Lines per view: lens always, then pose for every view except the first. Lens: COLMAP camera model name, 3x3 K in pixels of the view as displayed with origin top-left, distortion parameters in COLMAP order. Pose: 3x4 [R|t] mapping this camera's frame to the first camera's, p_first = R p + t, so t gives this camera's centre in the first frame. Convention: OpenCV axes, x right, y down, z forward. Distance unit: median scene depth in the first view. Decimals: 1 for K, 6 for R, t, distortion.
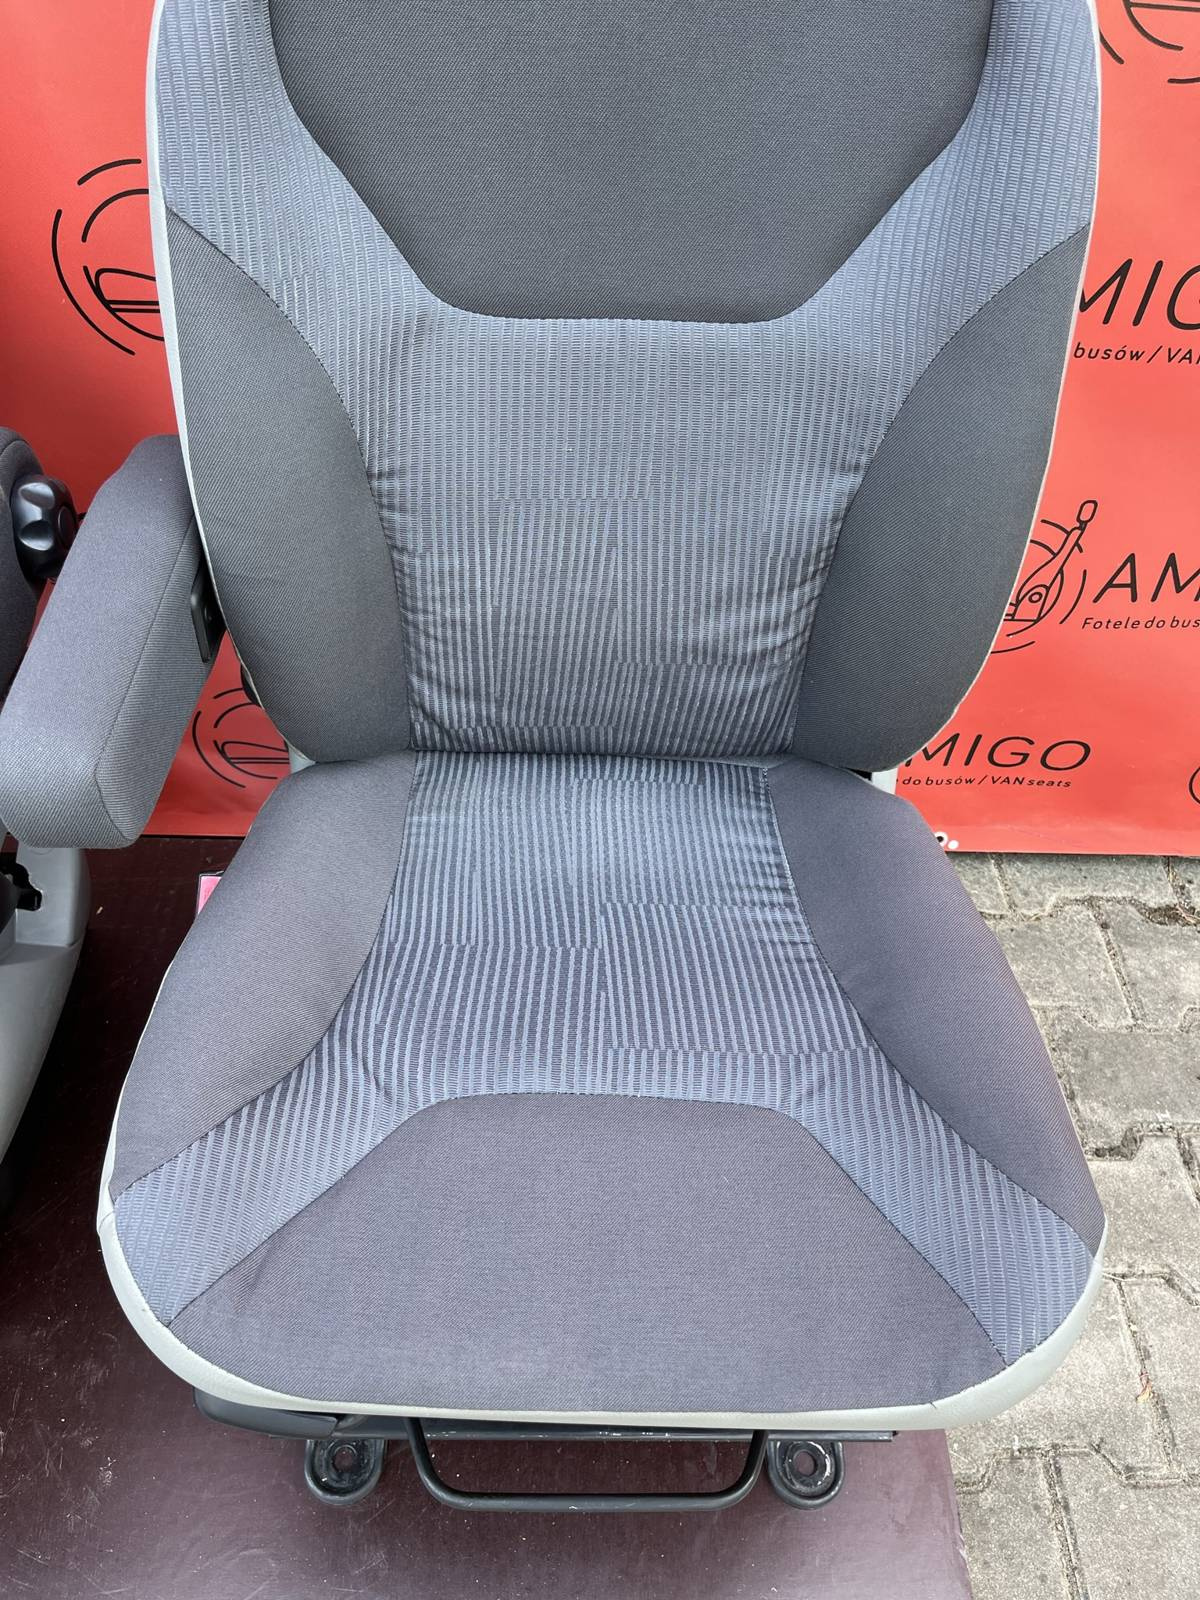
lens RADIAL K [[1210.4, 0, 597.0], [0, 1210.4, 805.3], [0, 0, 1]] dist [-0.004119, -0.068325]
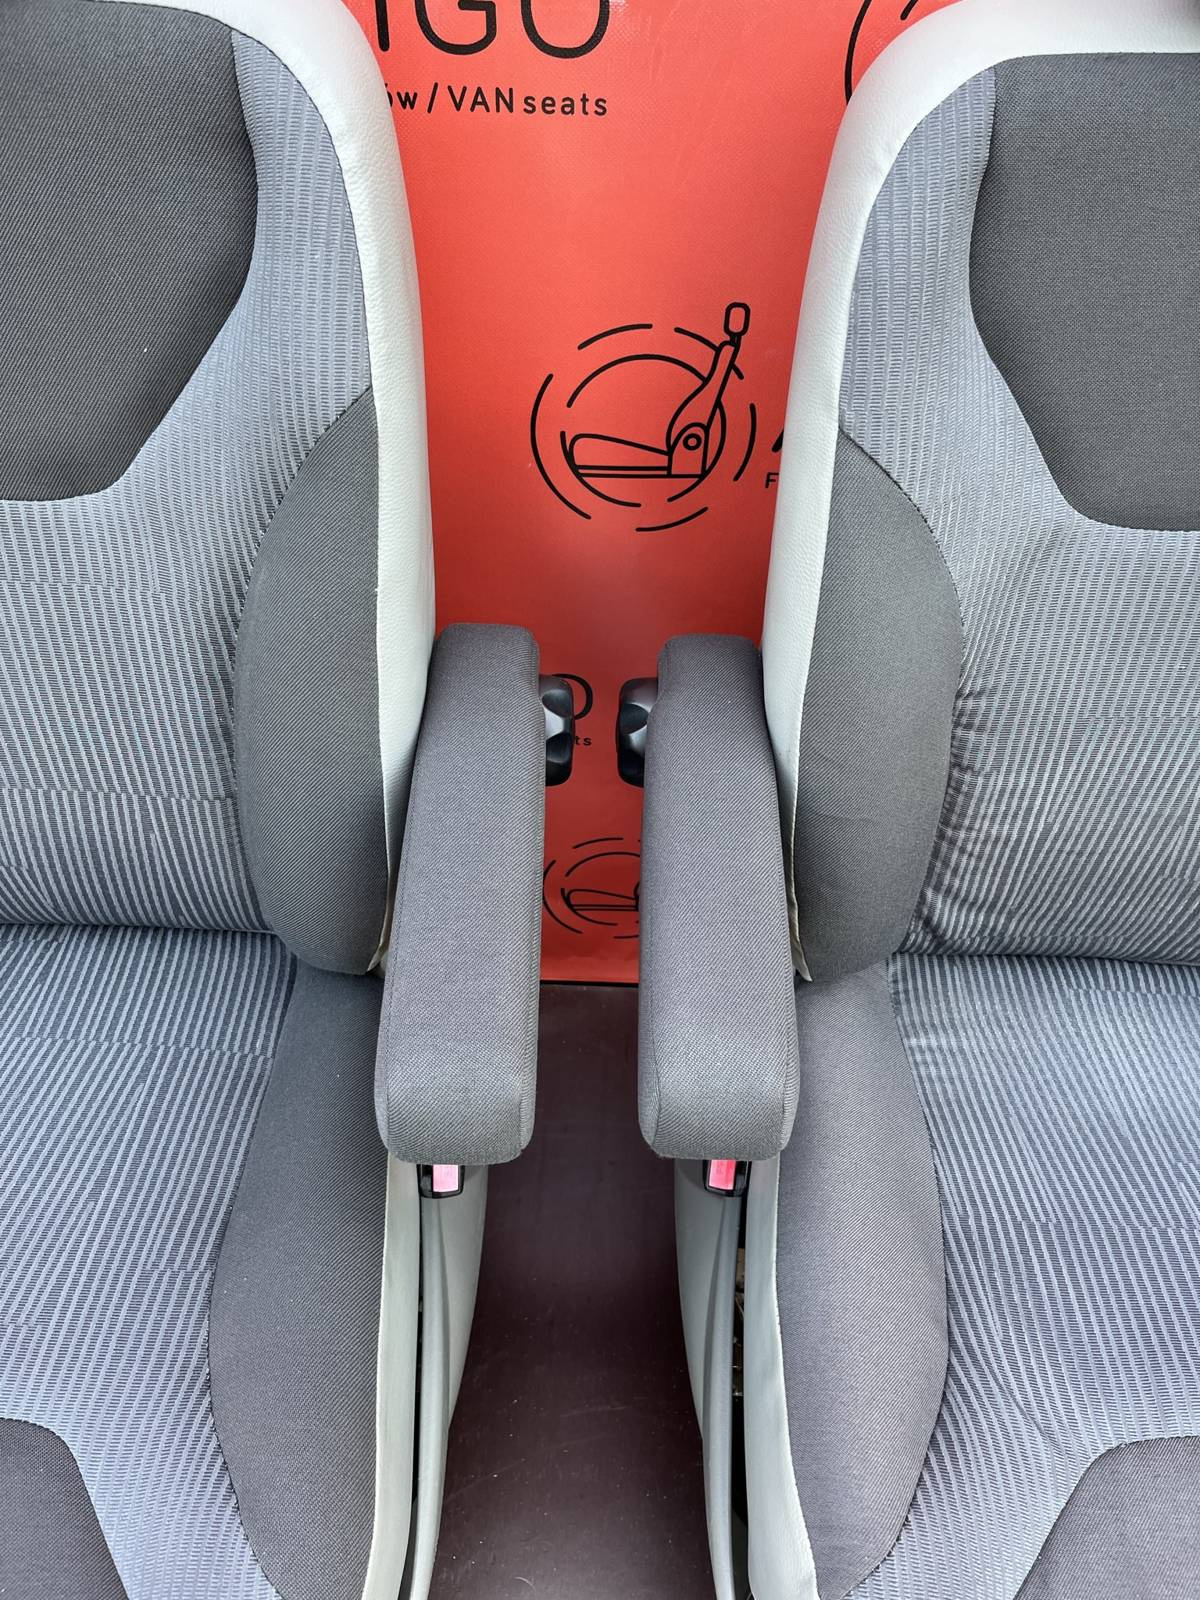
lens RADIAL K [[1236.9, 0, 600.0], [0, 1236.9, 800.0], [0, 0, 1]] dist [-0.029780, 0.003361]
pose [[0.997498, 0.013276, -0.069435, -0.347326], [-0.015274, 0.999482, -0.028319, -0.149694], [0.069023, 0.029309, 0.997184, 0.072422]]
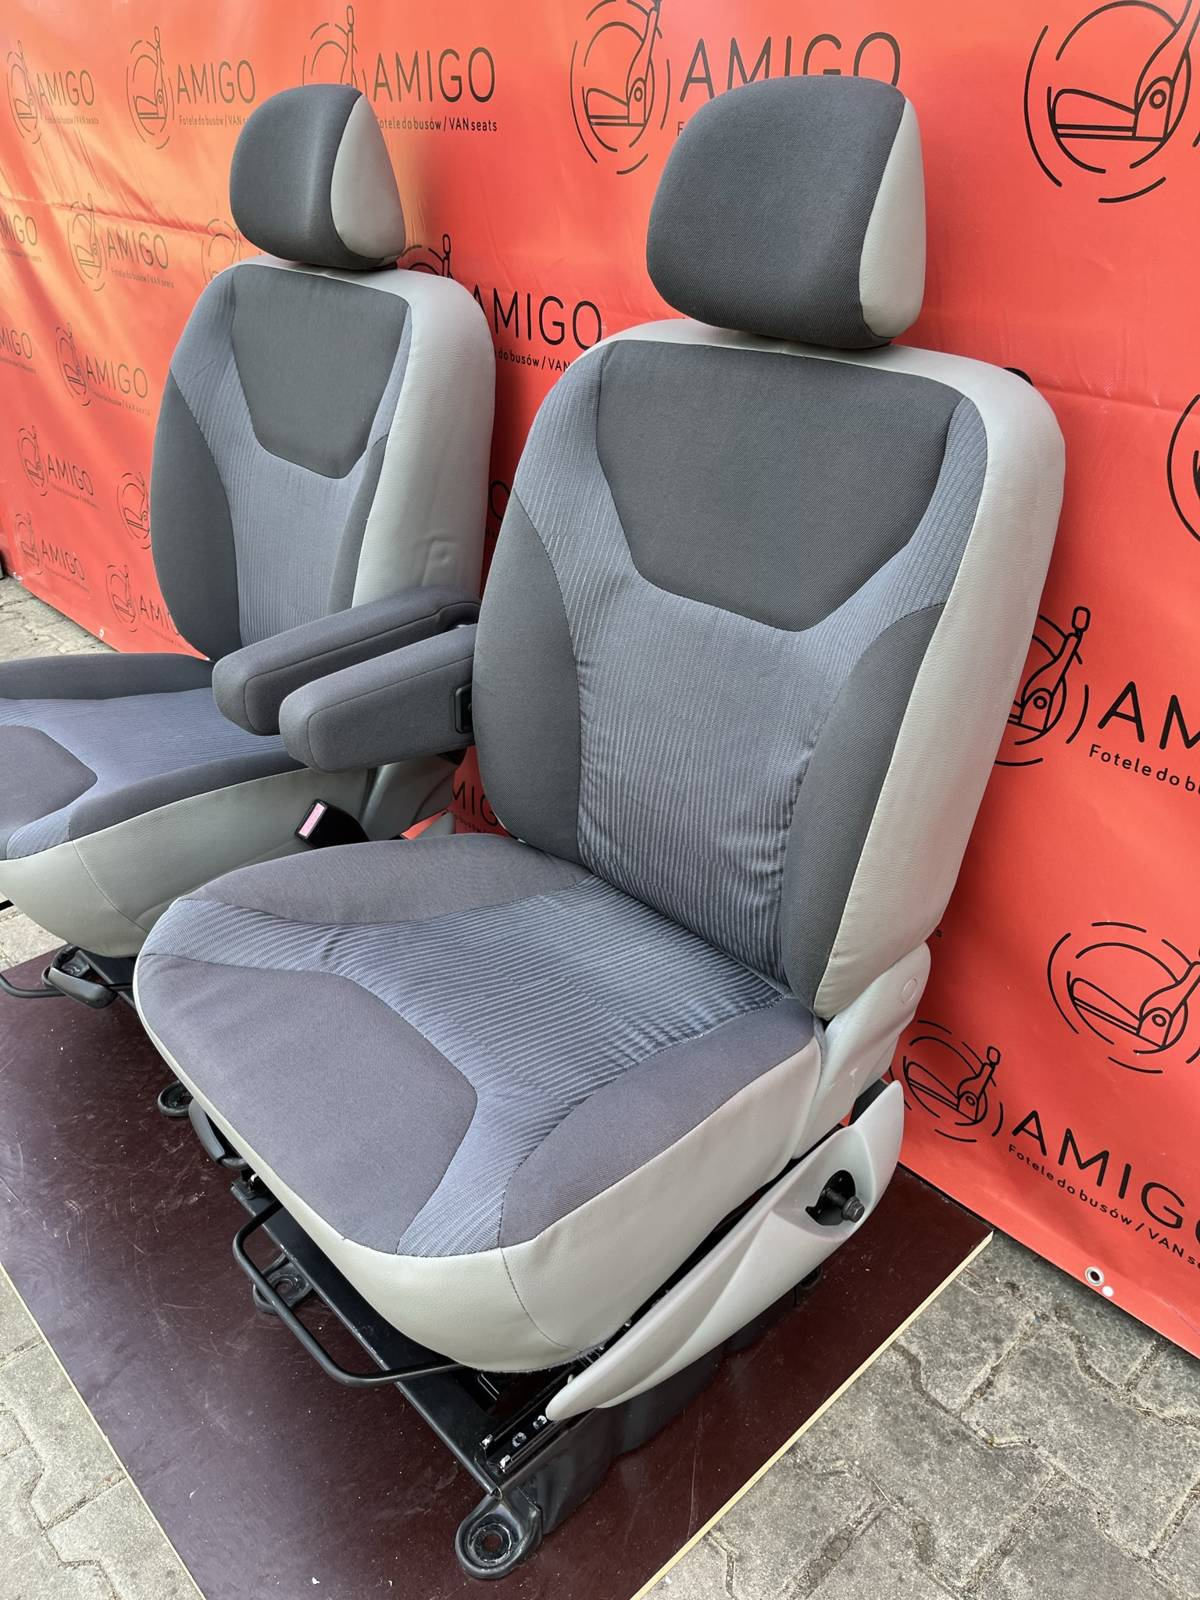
lens RADIAL K [[1199.3, 0, 600.0], [0, 1199.3, 800.0], [0, 0, 1]] dist [0.004337, 0.001858]
pose [[0.683081, 0.330561, -0.651252, 0.859661], [-0.526486, 0.840884, -0.125404, 0.062251], [0.506174, 0.428536, 0.748428, -0.098642]]
